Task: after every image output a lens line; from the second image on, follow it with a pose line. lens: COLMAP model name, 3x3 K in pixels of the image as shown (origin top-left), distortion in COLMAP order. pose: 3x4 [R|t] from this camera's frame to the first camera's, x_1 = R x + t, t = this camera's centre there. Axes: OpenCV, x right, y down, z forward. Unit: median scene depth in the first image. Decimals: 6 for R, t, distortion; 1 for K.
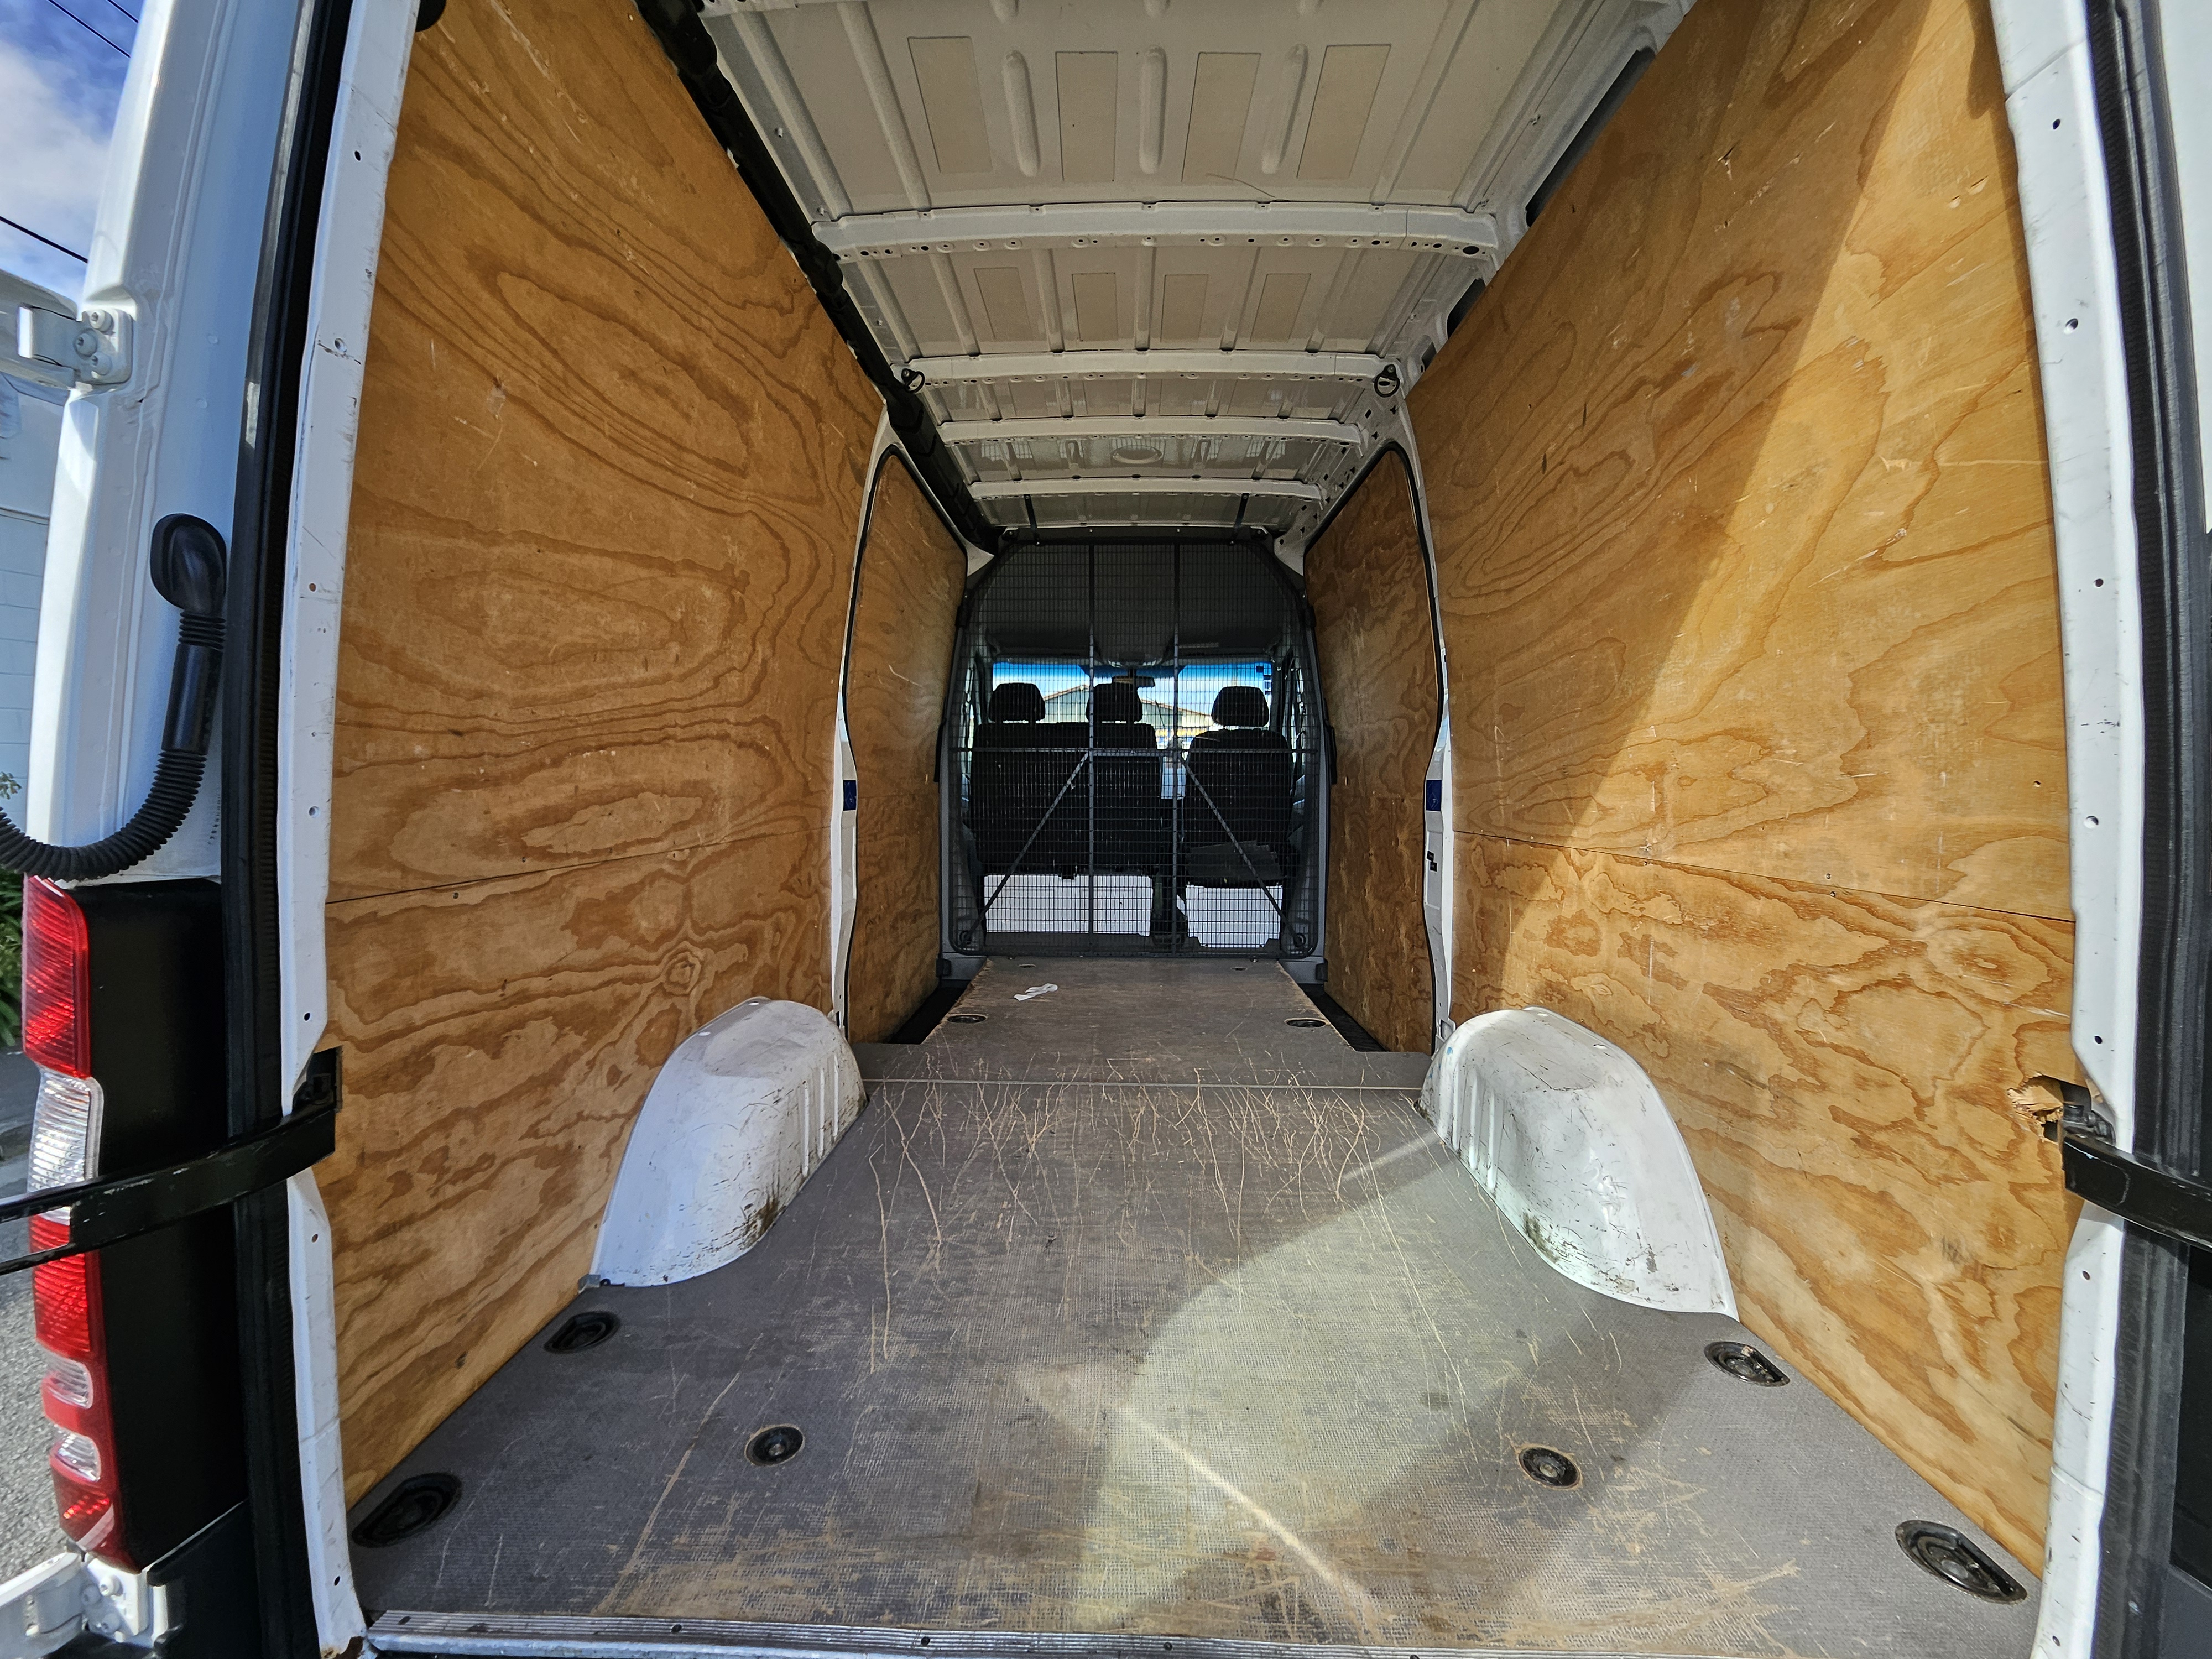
lens RADIAL K [[881.6, 0, 1101.8], [0, 881.6, 824.9], [0, 0, 1]] dist [-0.000080, 0.000009]
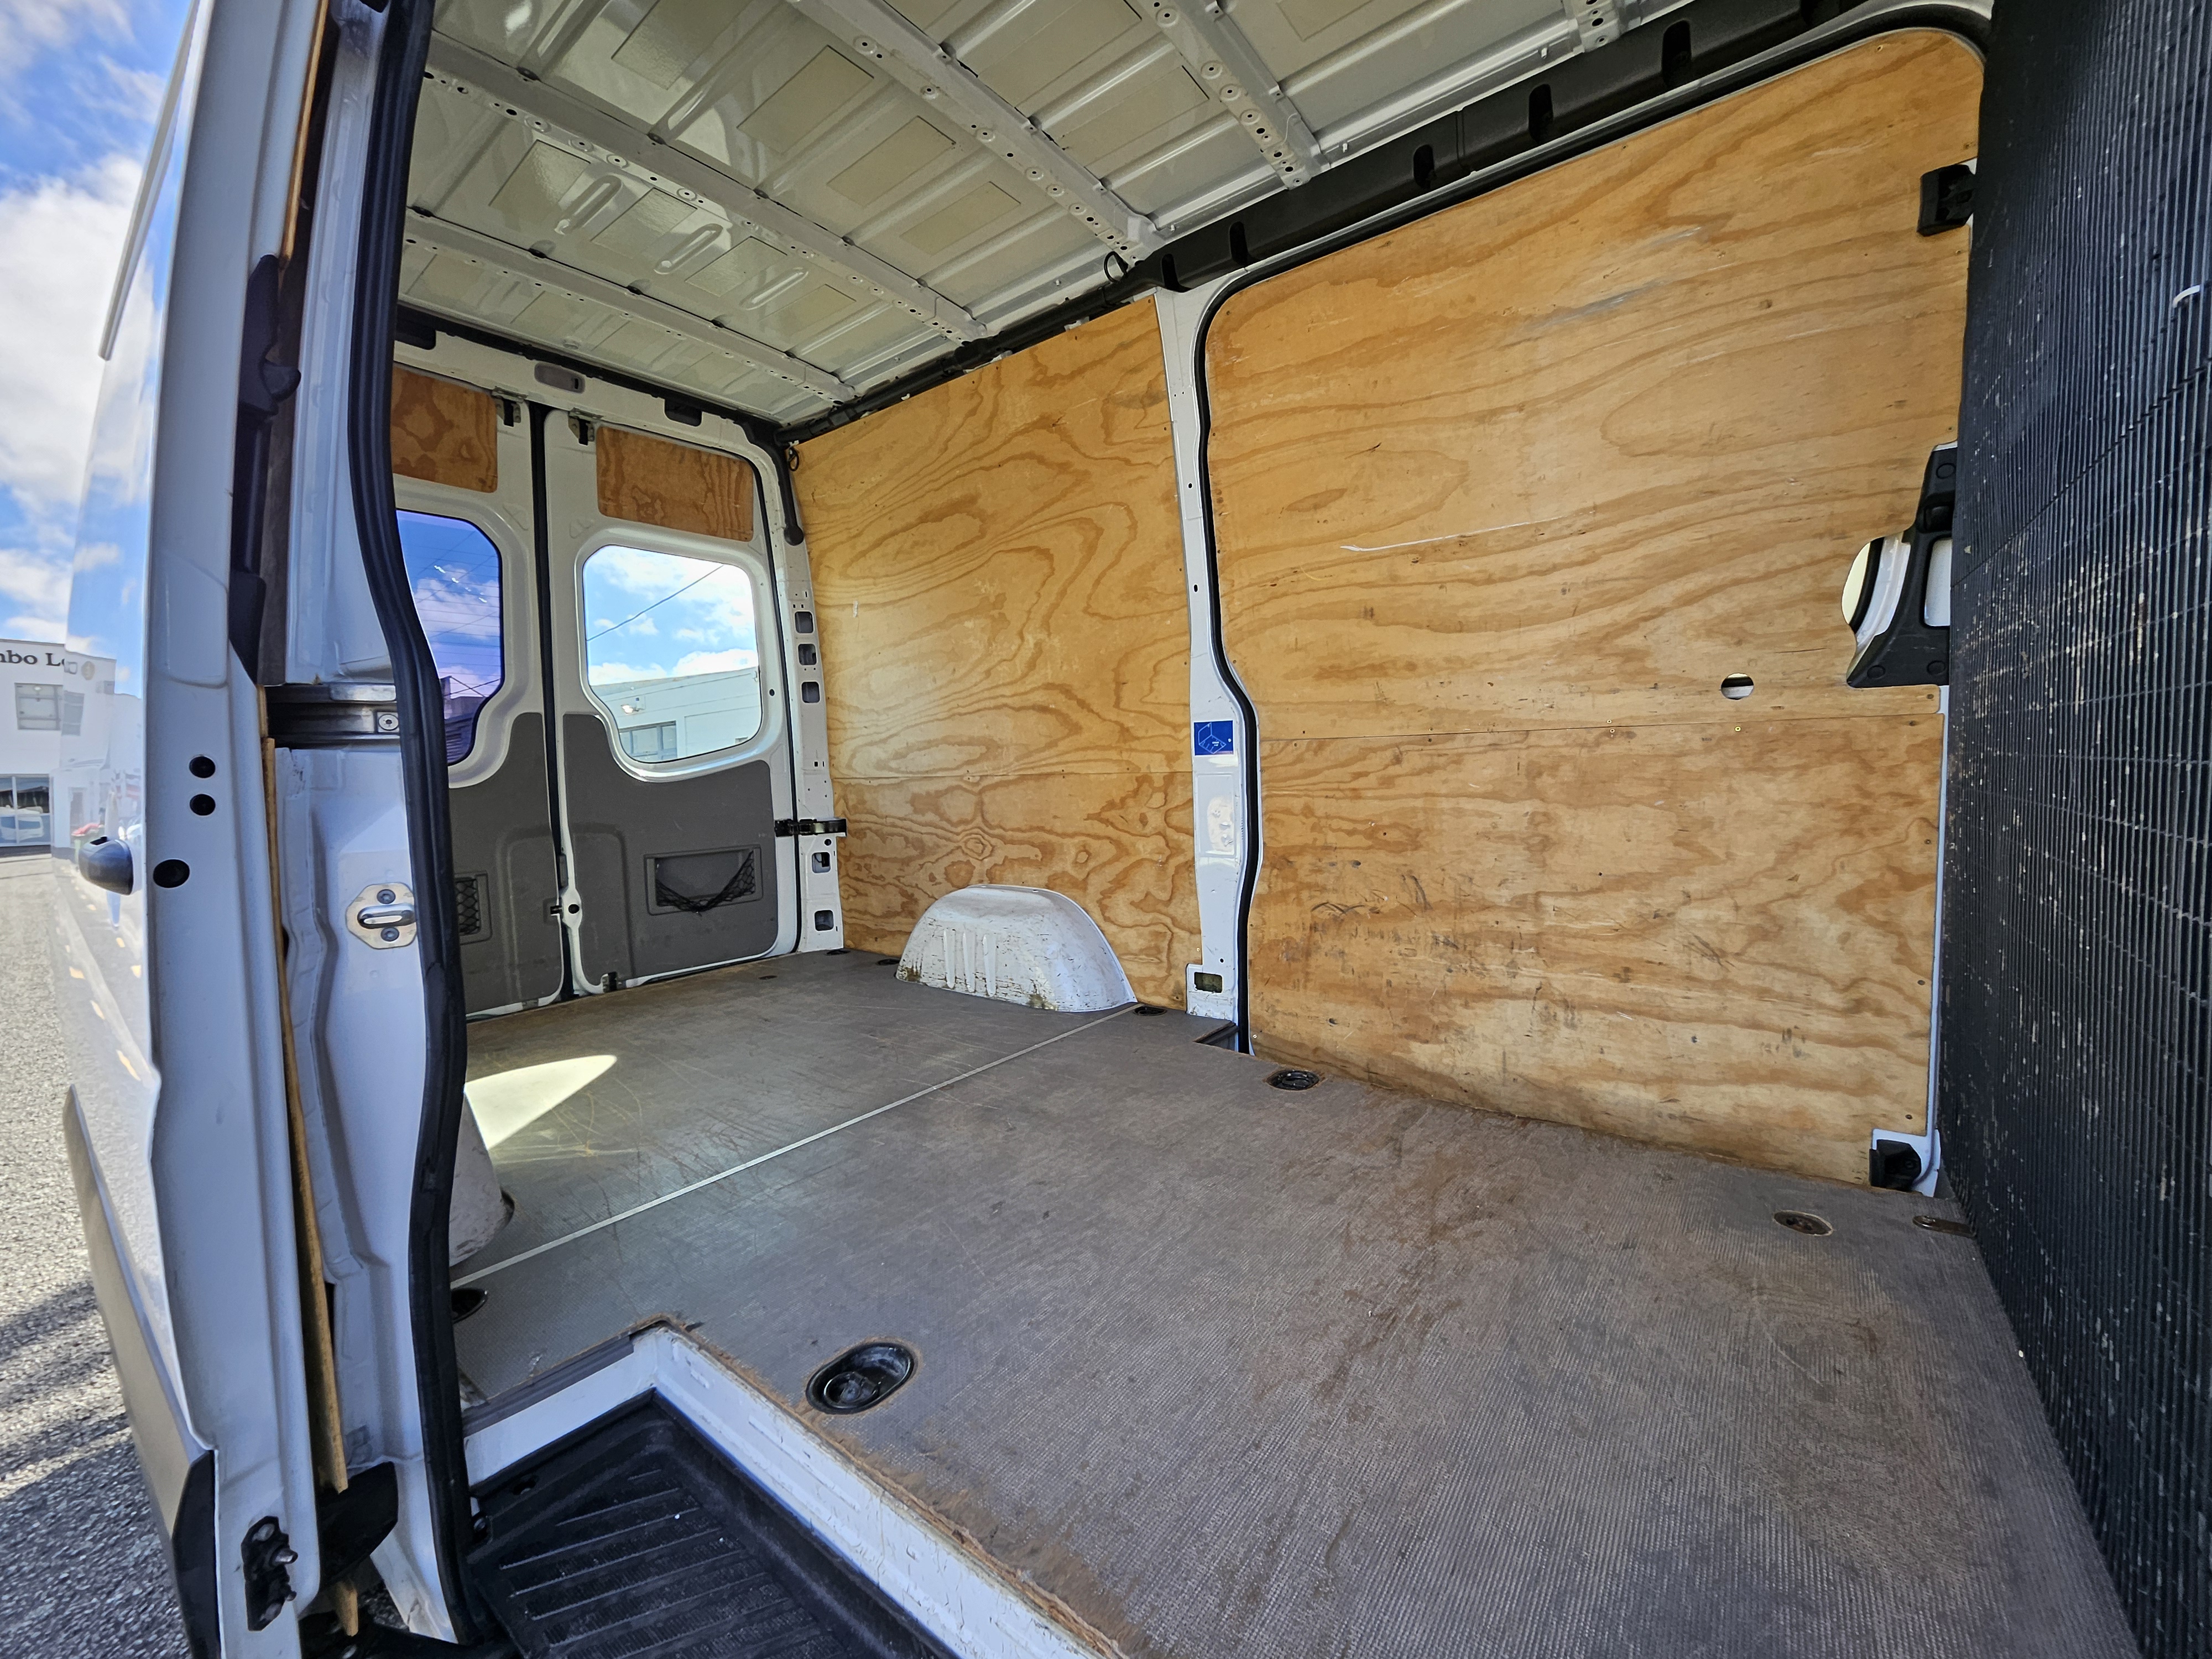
lens RADIAL K [[881.6, 0, 1103.1], [0, 881.6, 821.4], [0, 0, 1]] dist [-0.000080, 0.000009]
pose [[-0.599828, 0.067609, -0.797268, 0.842868], [-0.012278, 0.995529, 0.093659, -0.054099], [0.800035, 0.065968, -0.596316, 2.451260]]
